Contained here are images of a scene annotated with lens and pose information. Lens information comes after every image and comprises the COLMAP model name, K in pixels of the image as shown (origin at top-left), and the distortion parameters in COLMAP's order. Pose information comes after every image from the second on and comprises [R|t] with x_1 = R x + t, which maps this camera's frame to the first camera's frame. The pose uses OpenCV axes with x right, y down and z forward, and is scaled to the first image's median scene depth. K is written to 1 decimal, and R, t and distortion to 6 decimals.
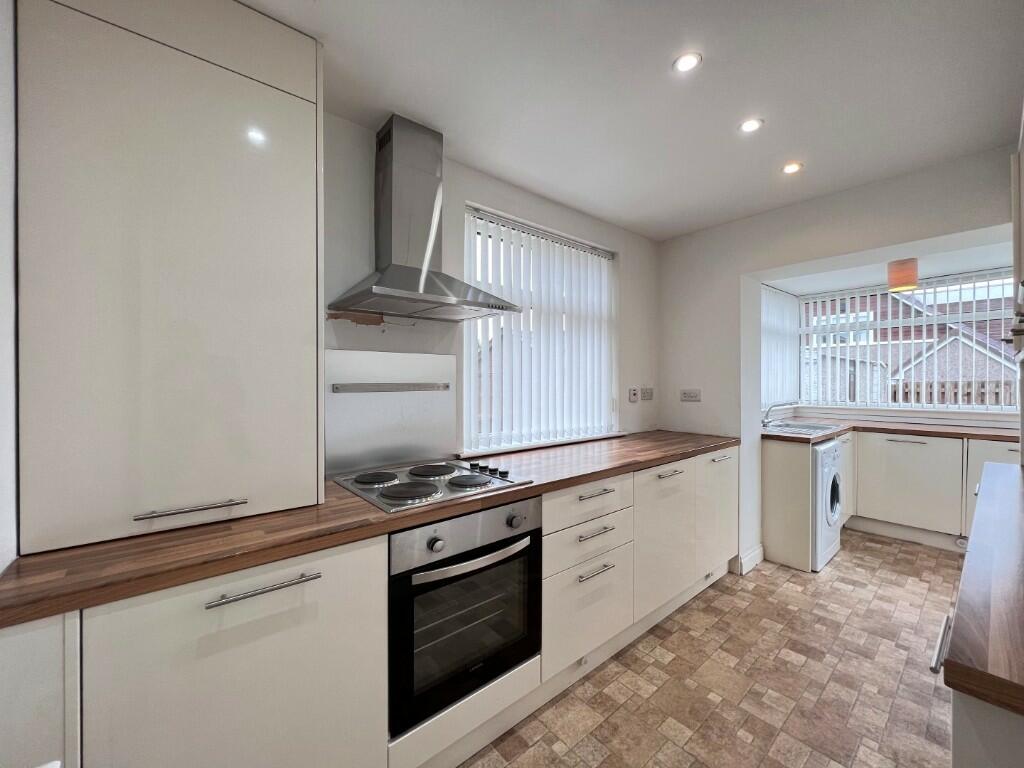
lens RADIAL K [[411.5, 0, 509.3], [0, 411.5, 382.6], [0, 0, 1]] dist [-0.000701, -0.000005]
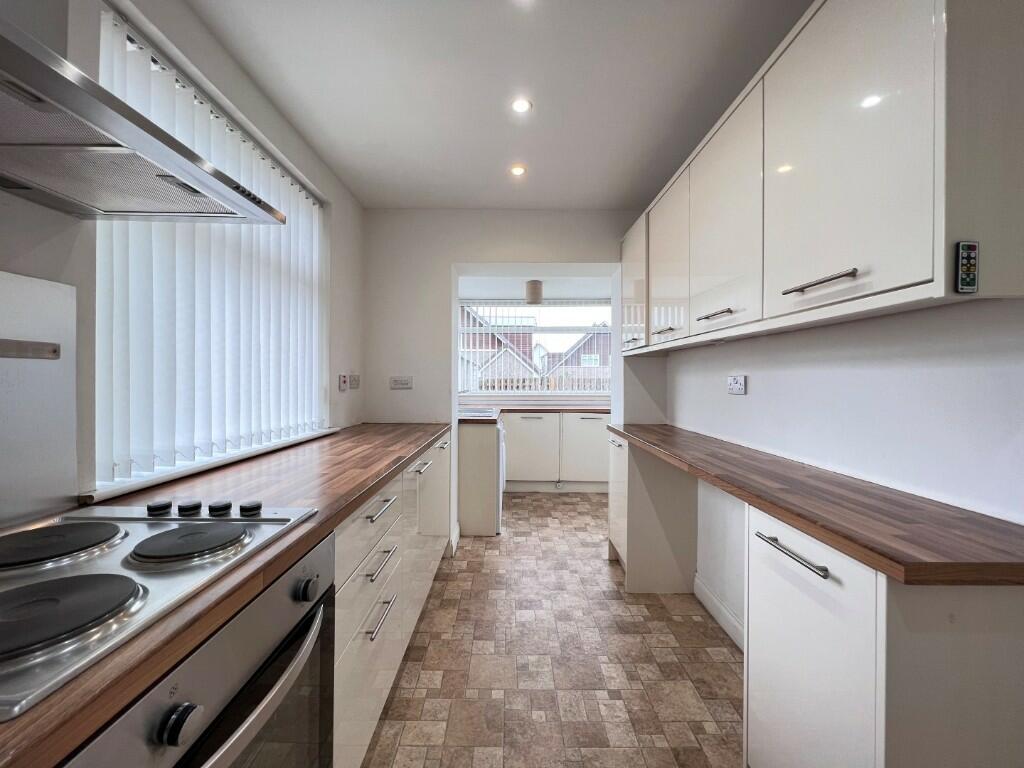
lens RADIAL K [[411.1, 0, 512.7], [0, 411.1, 383.2], [0, 0, 1]] dist [-0.007815, 0.000114]
pose [[0.643395, -0.001546, 0.765533, -0.151784], [-0.002433, 0.999989, 0.004065, 0.038217], [-0.765530, -0.004478, 0.643384, 0.291056]]
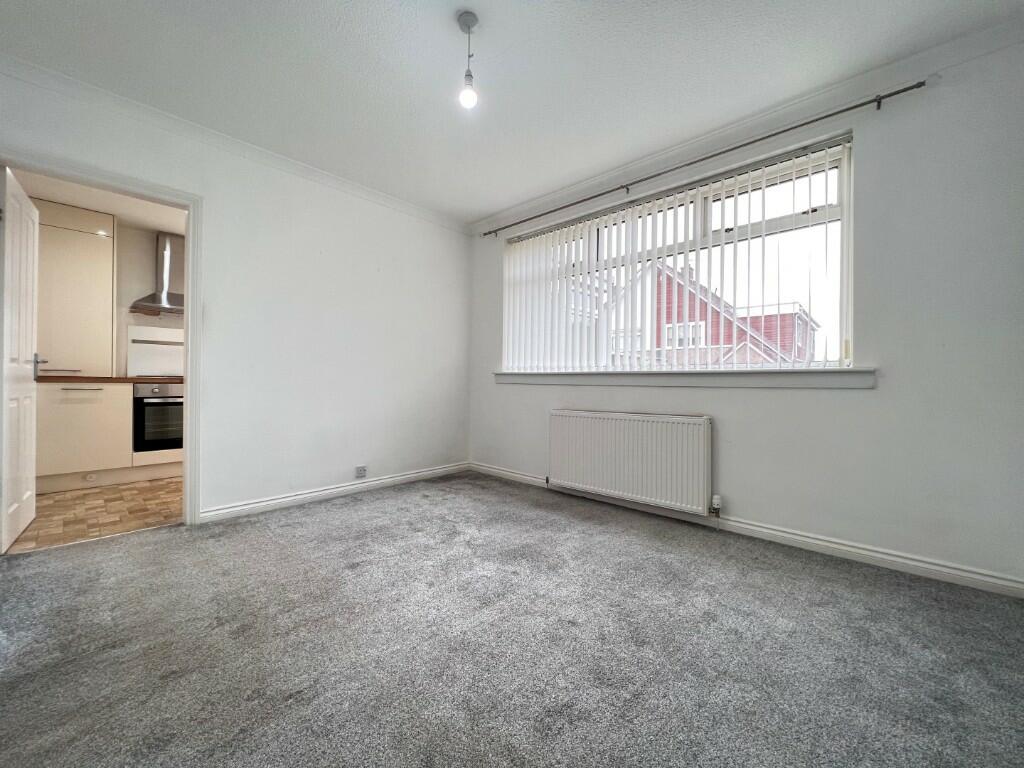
lens RADIAL K [[411.5, 0, 509.3], [0, 411.5, 382.6], [0, 0, 1]] dist [-0.000701, -0.000005]
pose [[0.992998, 0.019258, 0.116554, 1.354245], [-0.019710, 0.999802, 0.002729, 0.186726], [-0.116479, -0.005008, 0.993181, -1.508840]]
